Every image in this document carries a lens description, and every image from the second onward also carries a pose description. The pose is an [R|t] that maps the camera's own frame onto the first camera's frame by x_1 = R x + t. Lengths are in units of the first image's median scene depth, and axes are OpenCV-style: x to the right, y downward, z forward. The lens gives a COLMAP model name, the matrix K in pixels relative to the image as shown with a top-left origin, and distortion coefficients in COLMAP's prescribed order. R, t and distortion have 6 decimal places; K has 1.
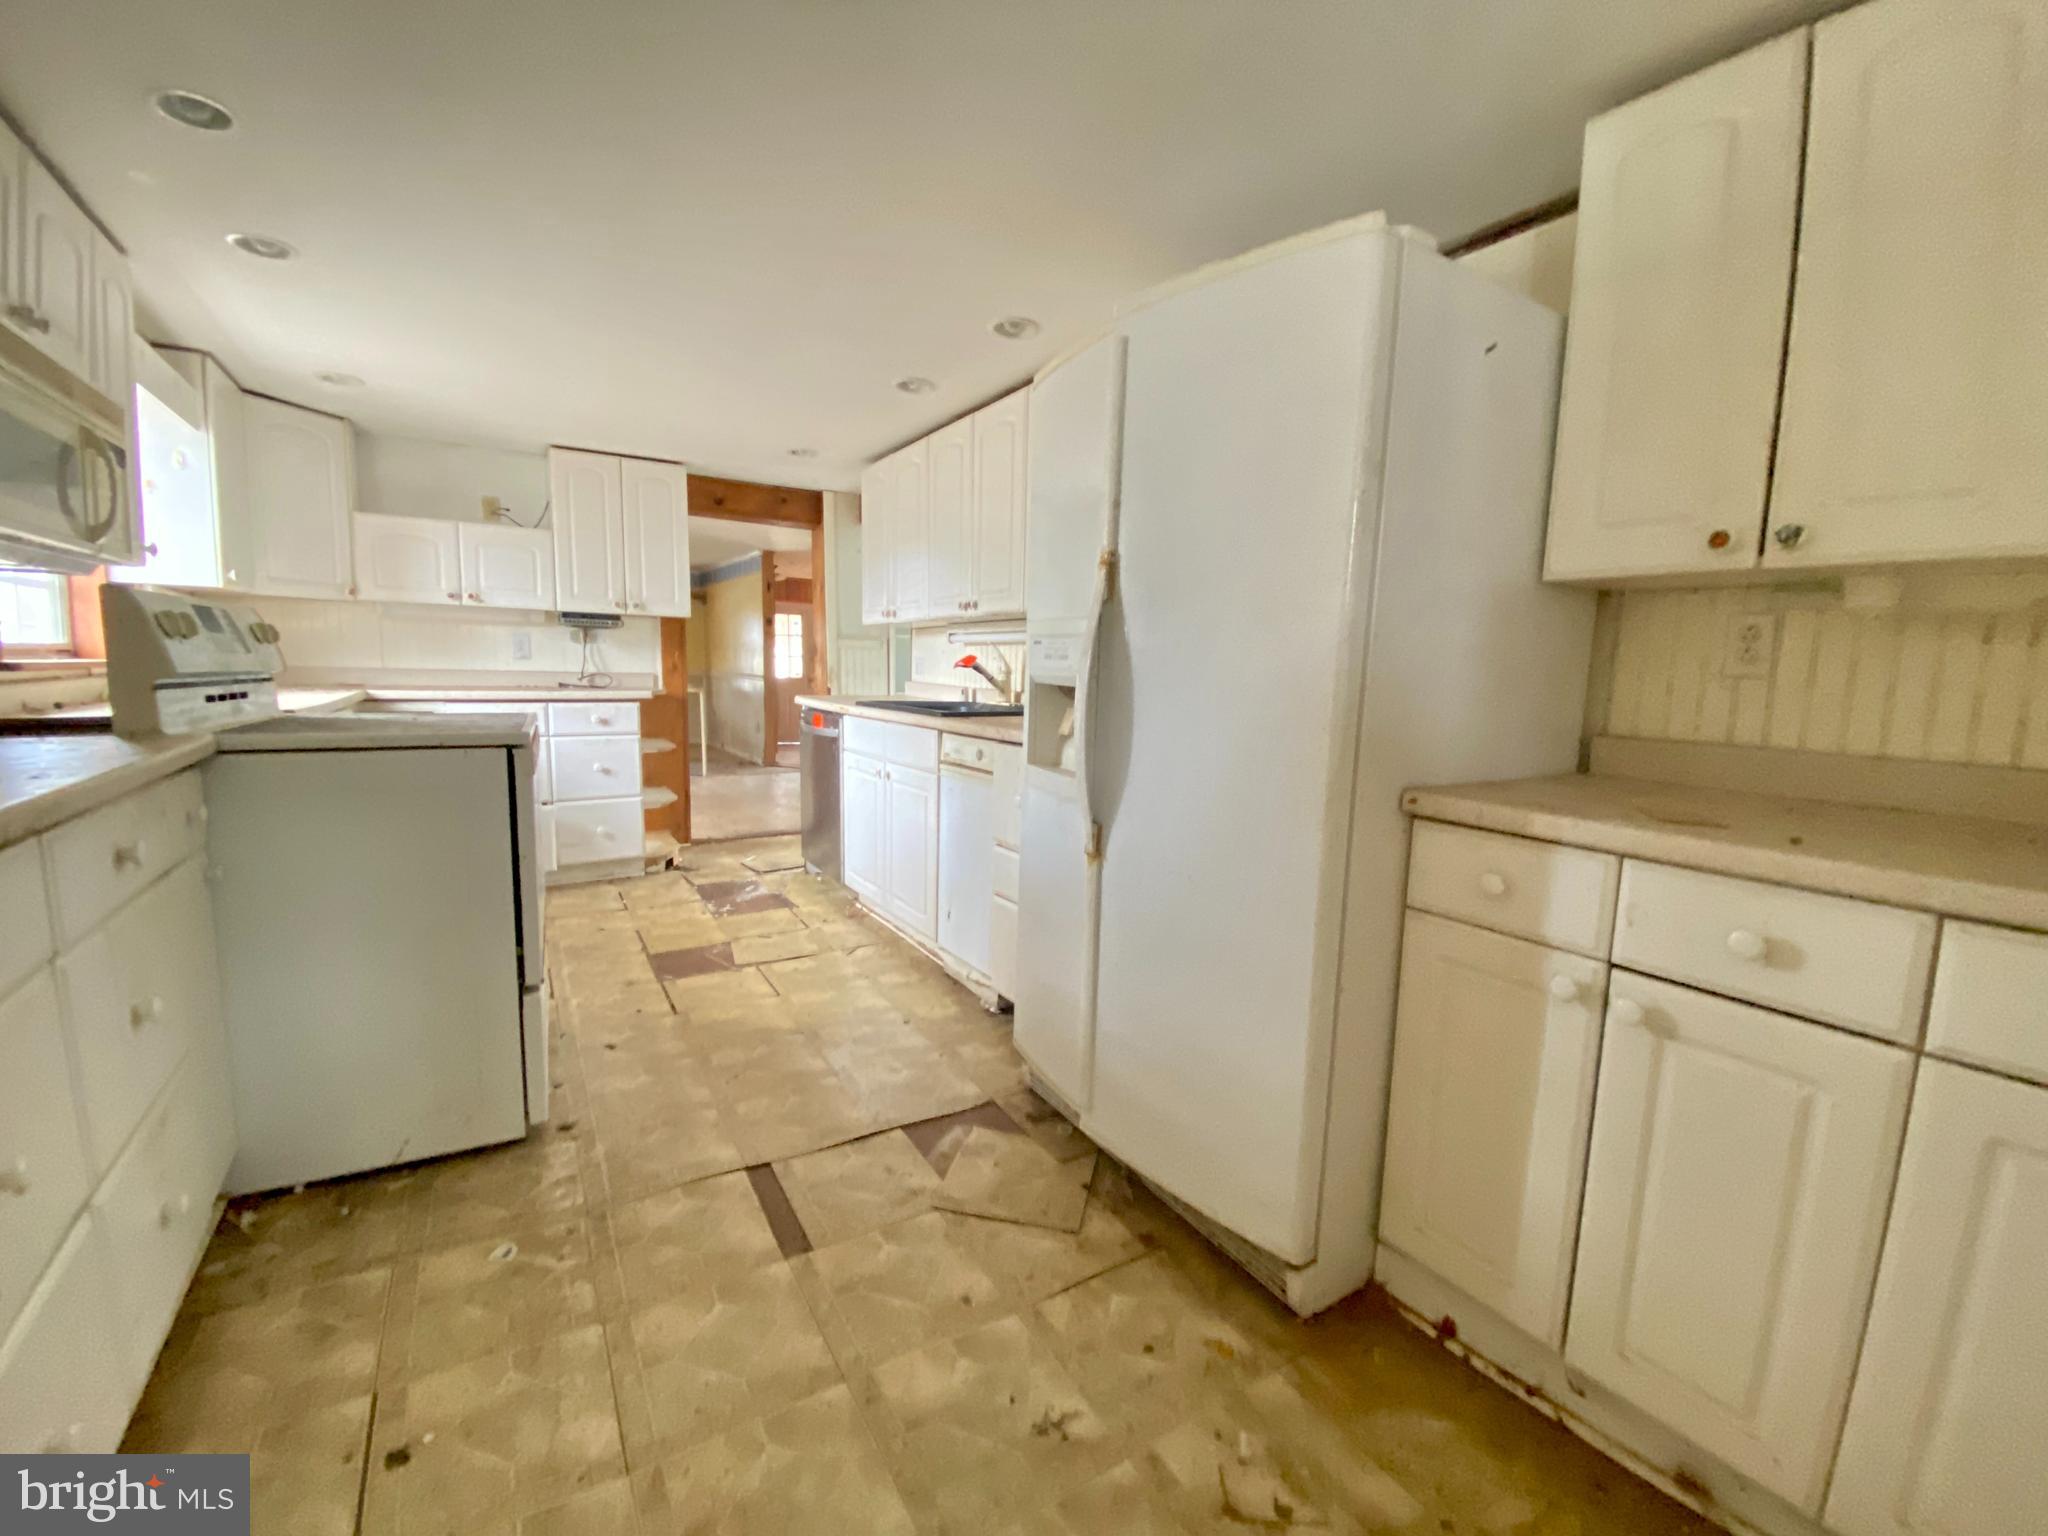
lens RADIAL K [[825.4, 0, 1014.3], [0, 825.4, 771.0], [0, 0, 1]] dist [0.017082, -0.018954]
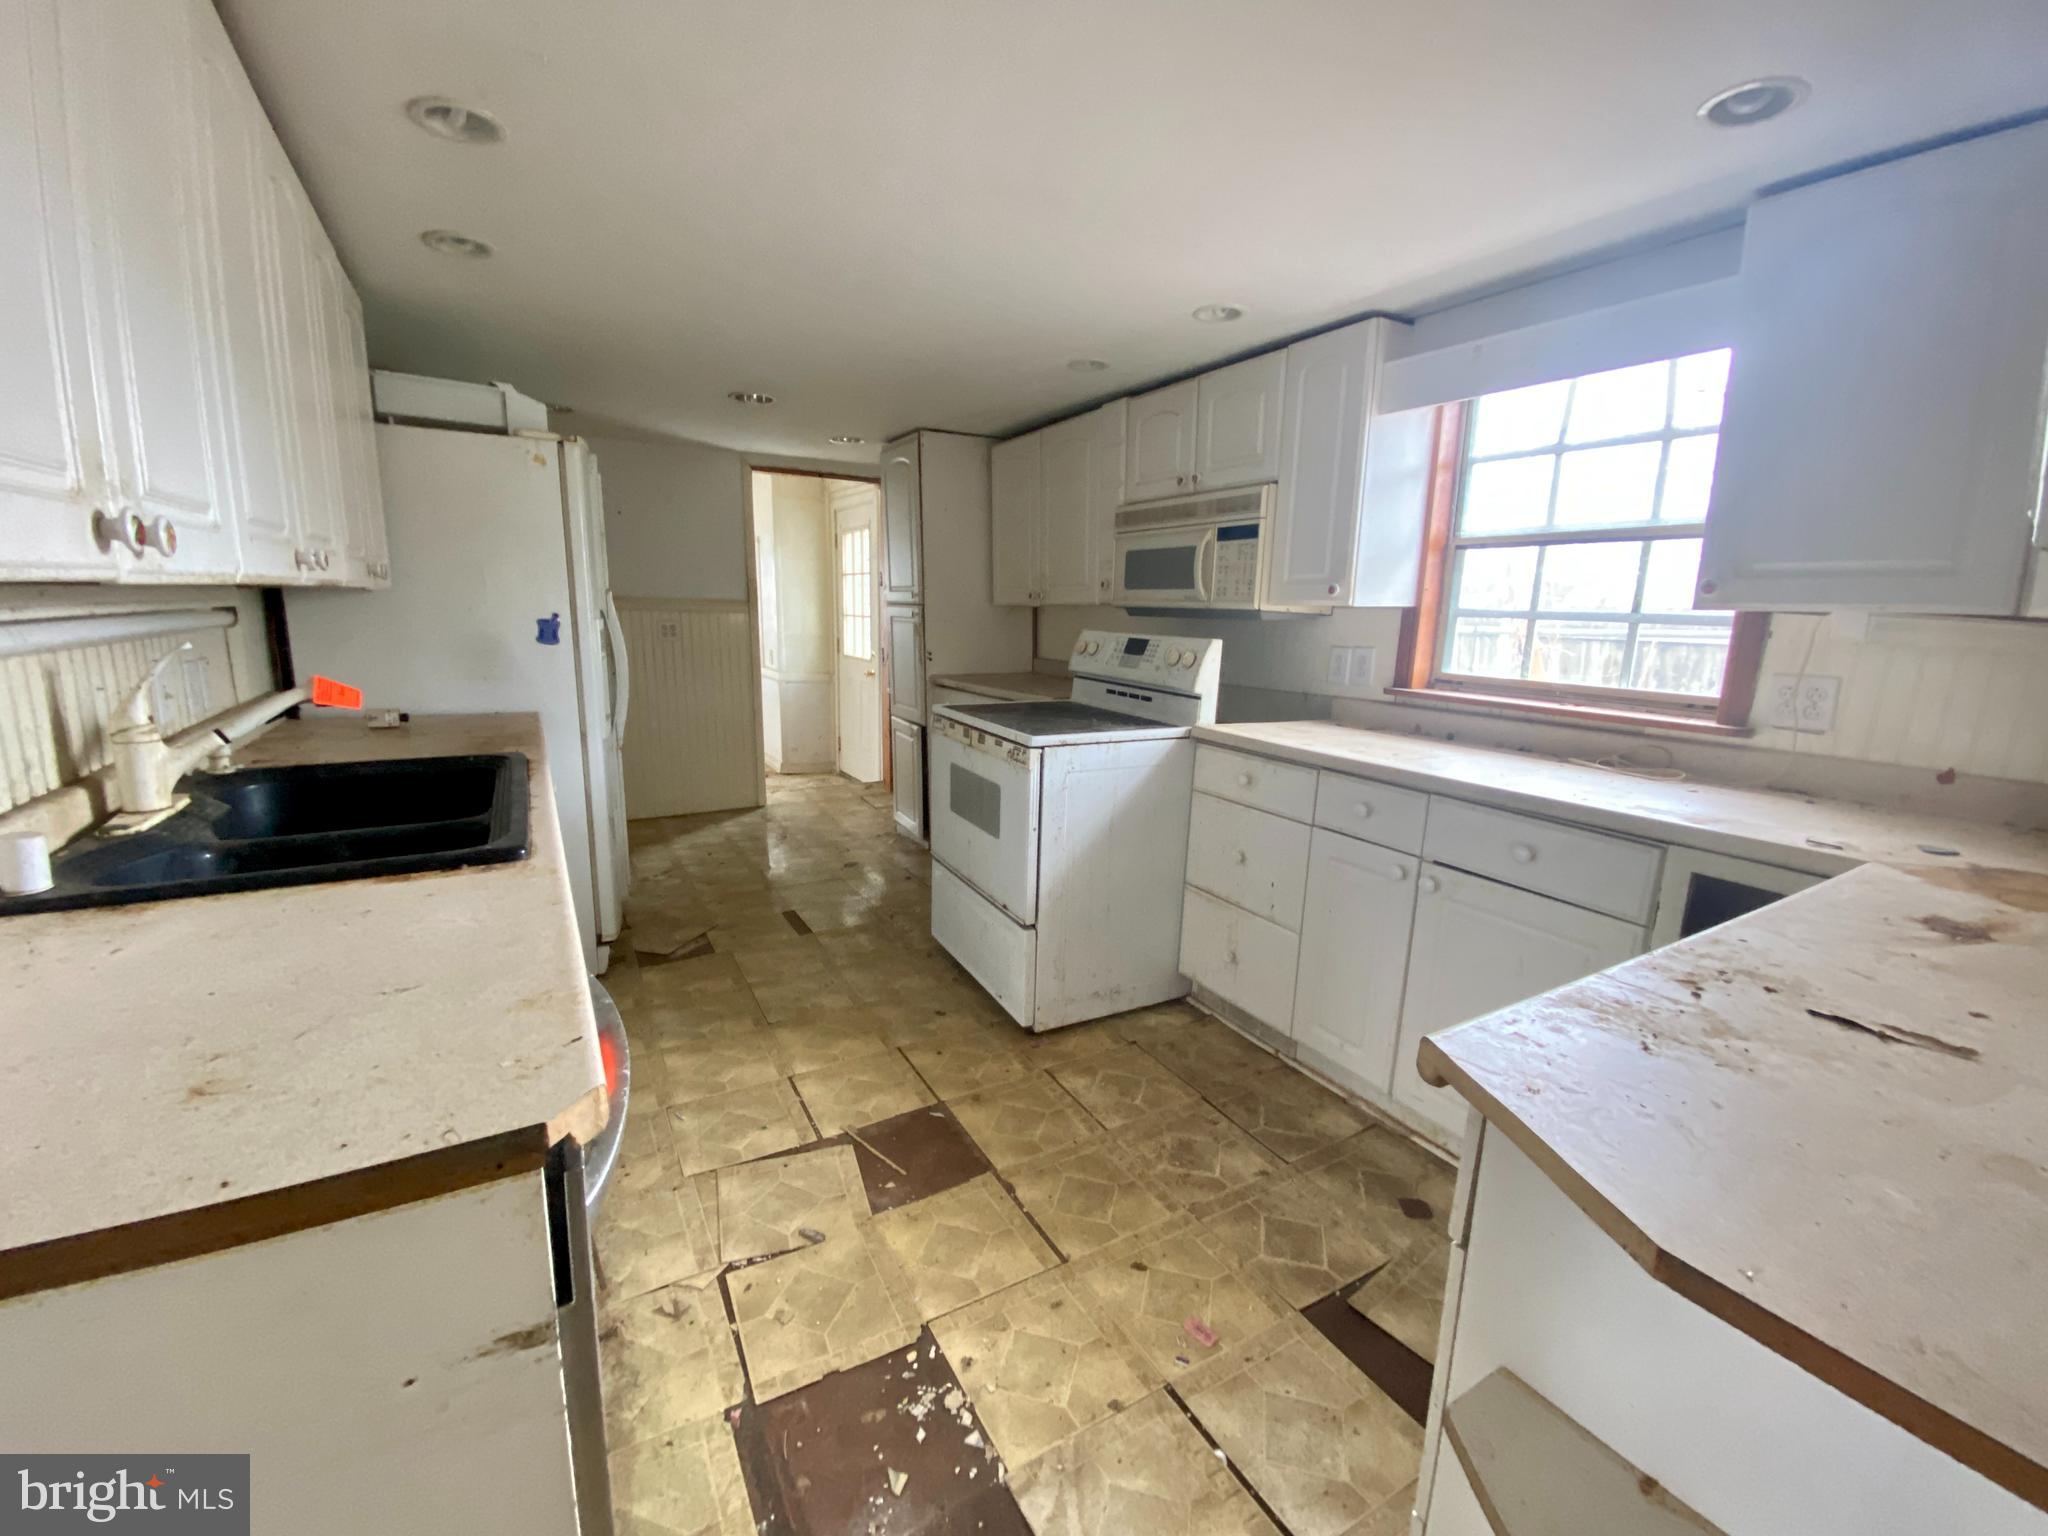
lens RADIAL K [[825.4, 0, 1014.3], [0, 825.4, 771.0], [0, 0, 1]] dist [0.017082, -0.018954]
pose [[-0.998556, -0.046503, 0.026880, -0.471033], [-0.035557, 0.947381, 0.318126, -0.268010], [-0.040260, 0.316711, -0.947667, 1.529778]]
